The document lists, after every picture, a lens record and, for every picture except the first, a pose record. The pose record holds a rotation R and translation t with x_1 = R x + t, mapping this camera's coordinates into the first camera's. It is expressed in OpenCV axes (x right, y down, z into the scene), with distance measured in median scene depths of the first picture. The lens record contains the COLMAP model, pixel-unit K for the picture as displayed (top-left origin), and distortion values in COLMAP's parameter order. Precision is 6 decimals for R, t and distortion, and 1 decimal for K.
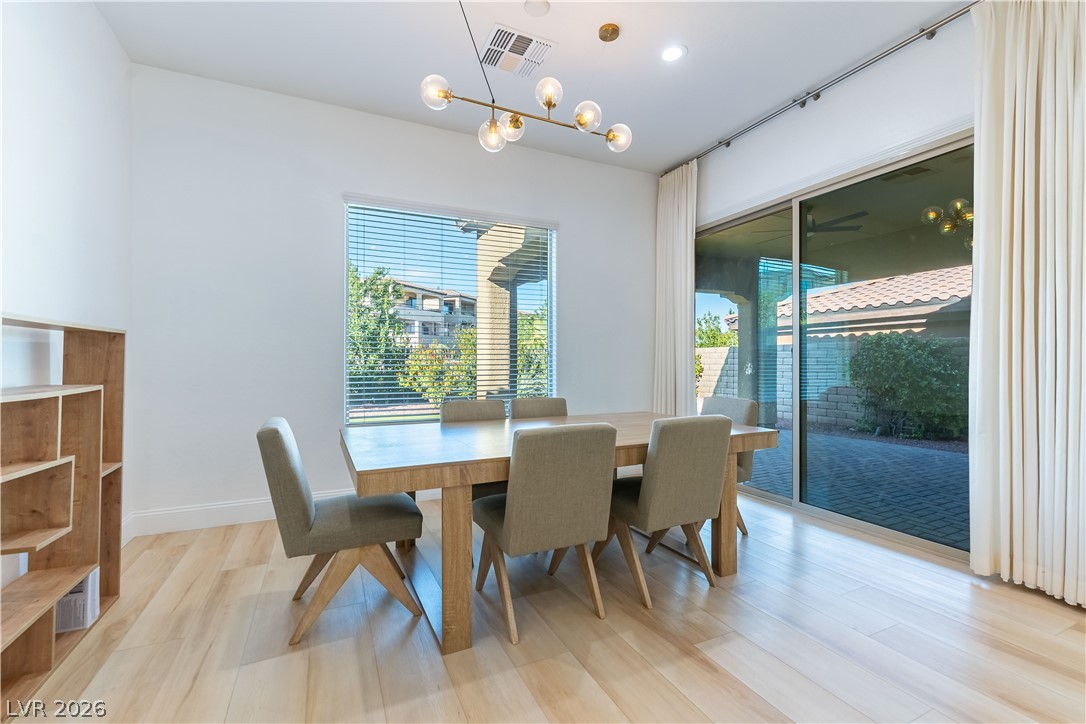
lens RADIAL K [[472.4, 0, 546.0], [0, 472.4, 366.5], [0, 0, 1]] dist [0.000972, 0.000016]
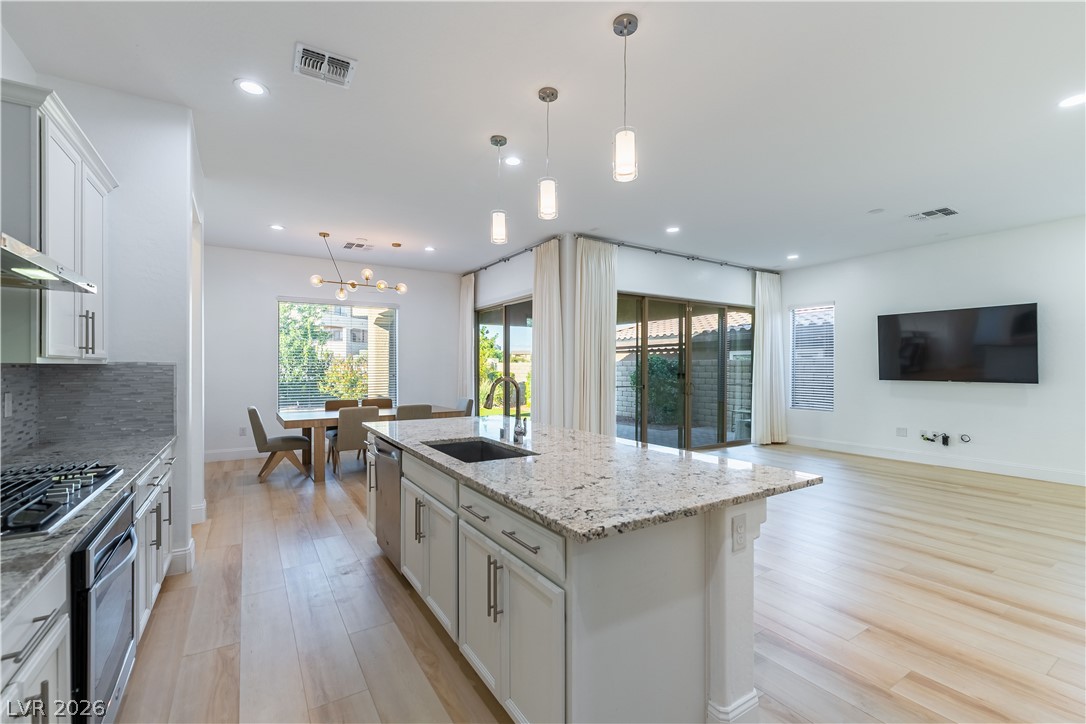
lens RADIAL K [[472.4, 0, 546.0], [0, 472.4, 366.5], [0, 0, 1]] dist [0.000972, 0.000016]
pose [[0.991886, 0.001530, 0.127124, 0.178428], [-0.000240, 0.999948, -0.010165, -0.020265], [-0.127133, 0.010052, 0.991835, -0.452041]]
